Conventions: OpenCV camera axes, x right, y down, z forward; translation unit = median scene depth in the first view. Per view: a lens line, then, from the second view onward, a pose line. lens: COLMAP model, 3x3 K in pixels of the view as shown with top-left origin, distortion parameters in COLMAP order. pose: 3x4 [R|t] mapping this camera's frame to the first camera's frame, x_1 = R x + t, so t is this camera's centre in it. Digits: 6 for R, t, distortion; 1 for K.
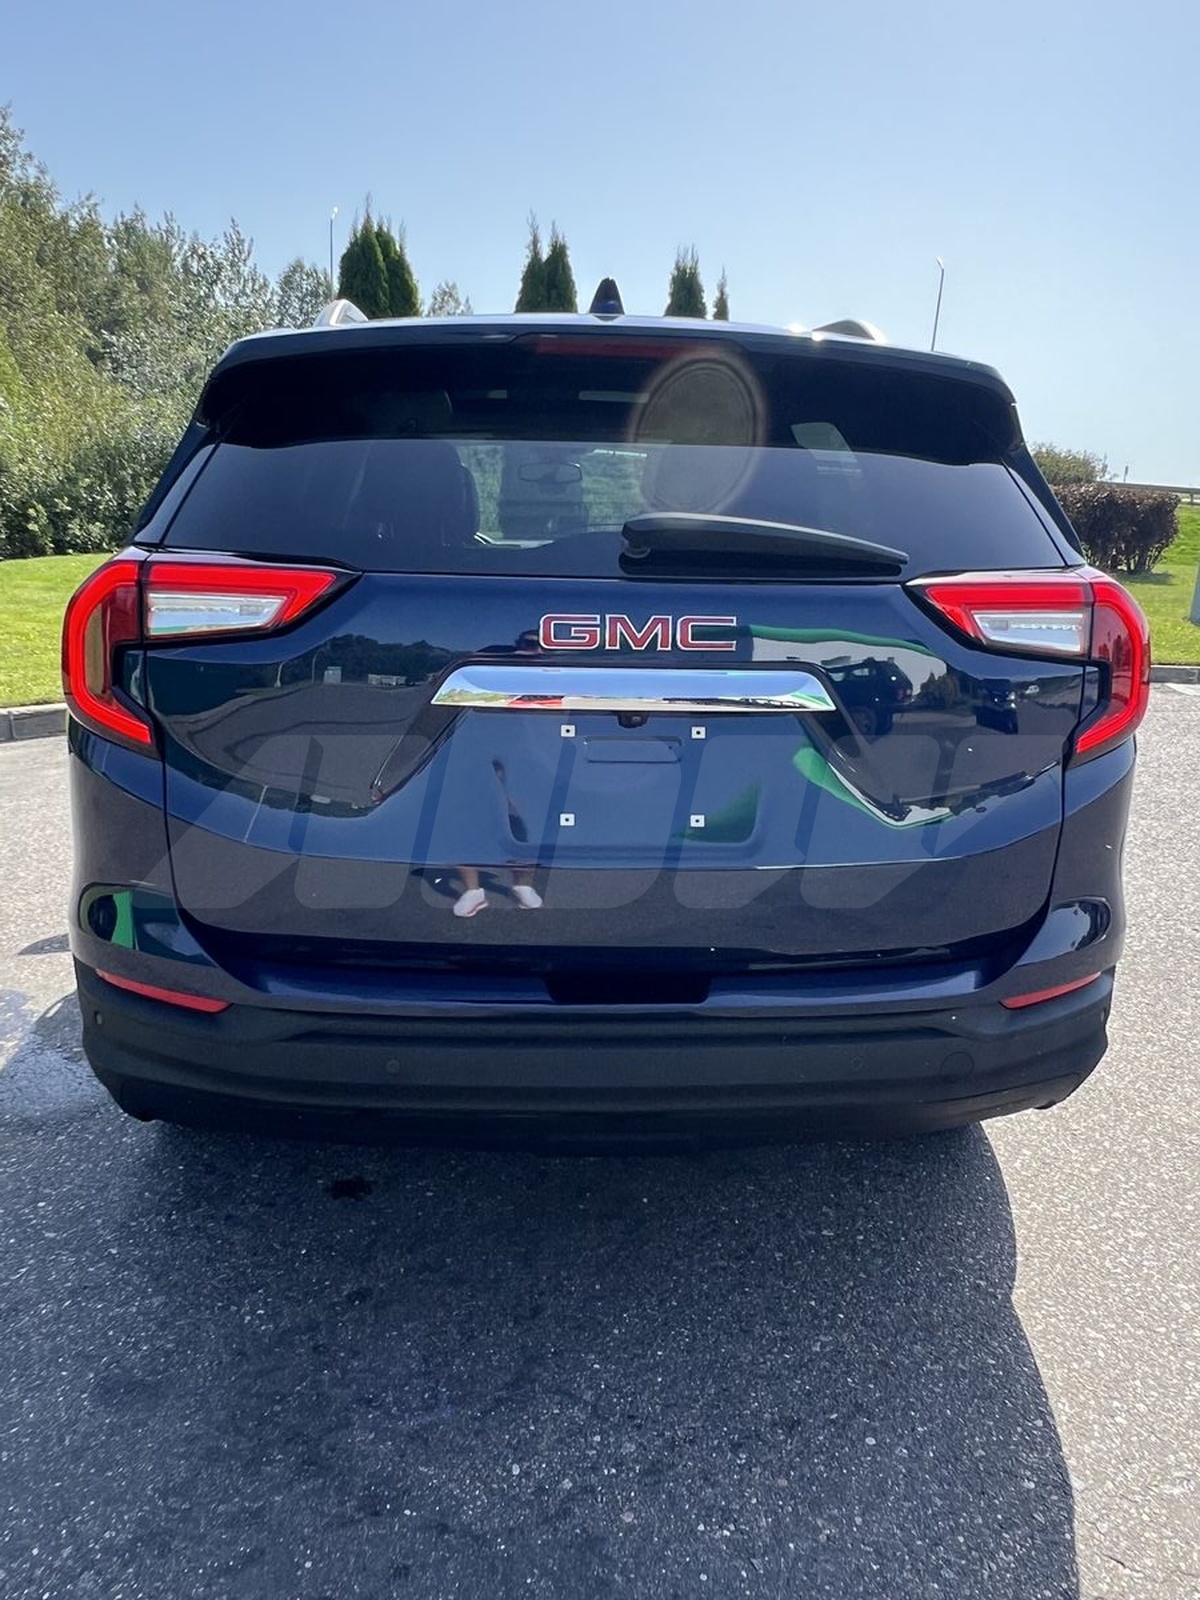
lens RADIAL K [[1179.7, 0, 600.0], [0, 1179.7, 800.0], [0, 0, 1]] dist [-0.004994, -0.002069]
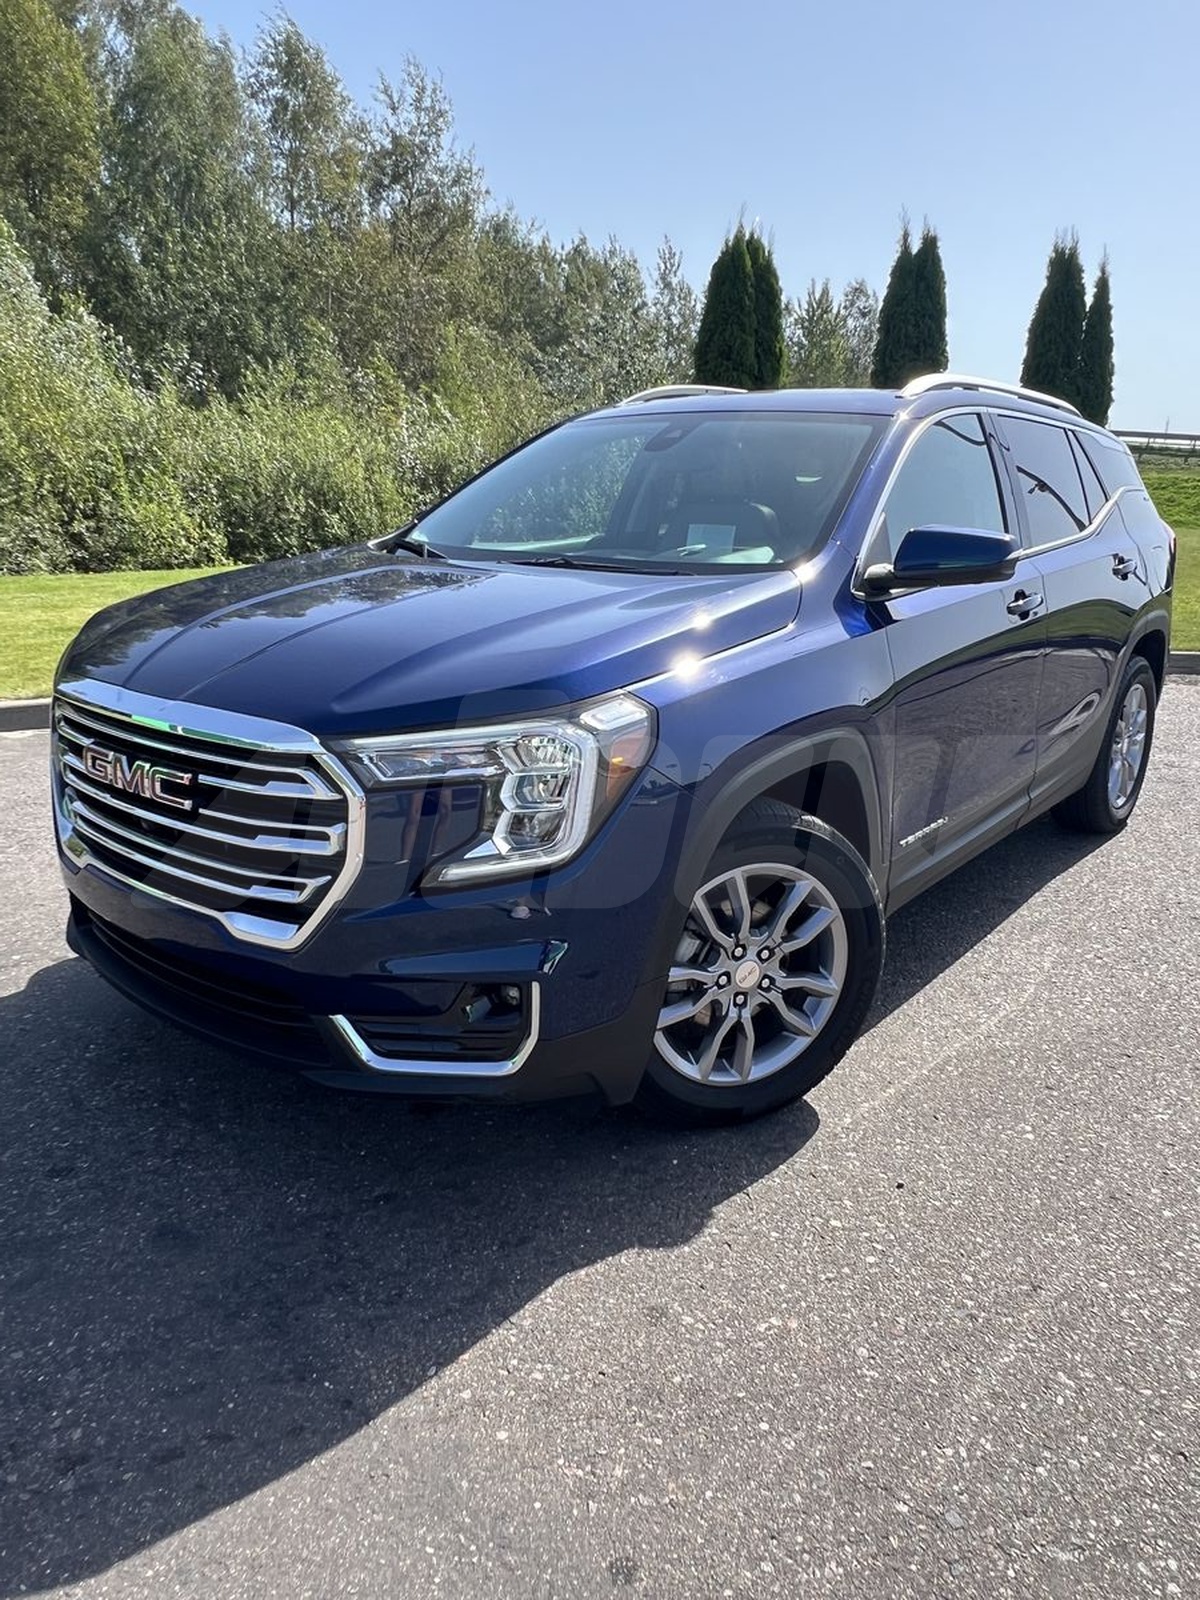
lens RADIAL K [[1113.1, 0, 609.1], [0, 1113.1, 777.8], [0, 0, 1]] dist [-0.000470, -0.004981]
pose [[0.947884, 0.063959, -0.312130, 0.301461], [-0.062576, 0.997936, 0.014454, -0.016470], [0.312410, 0.005832, 0.949930, 0.034367]]
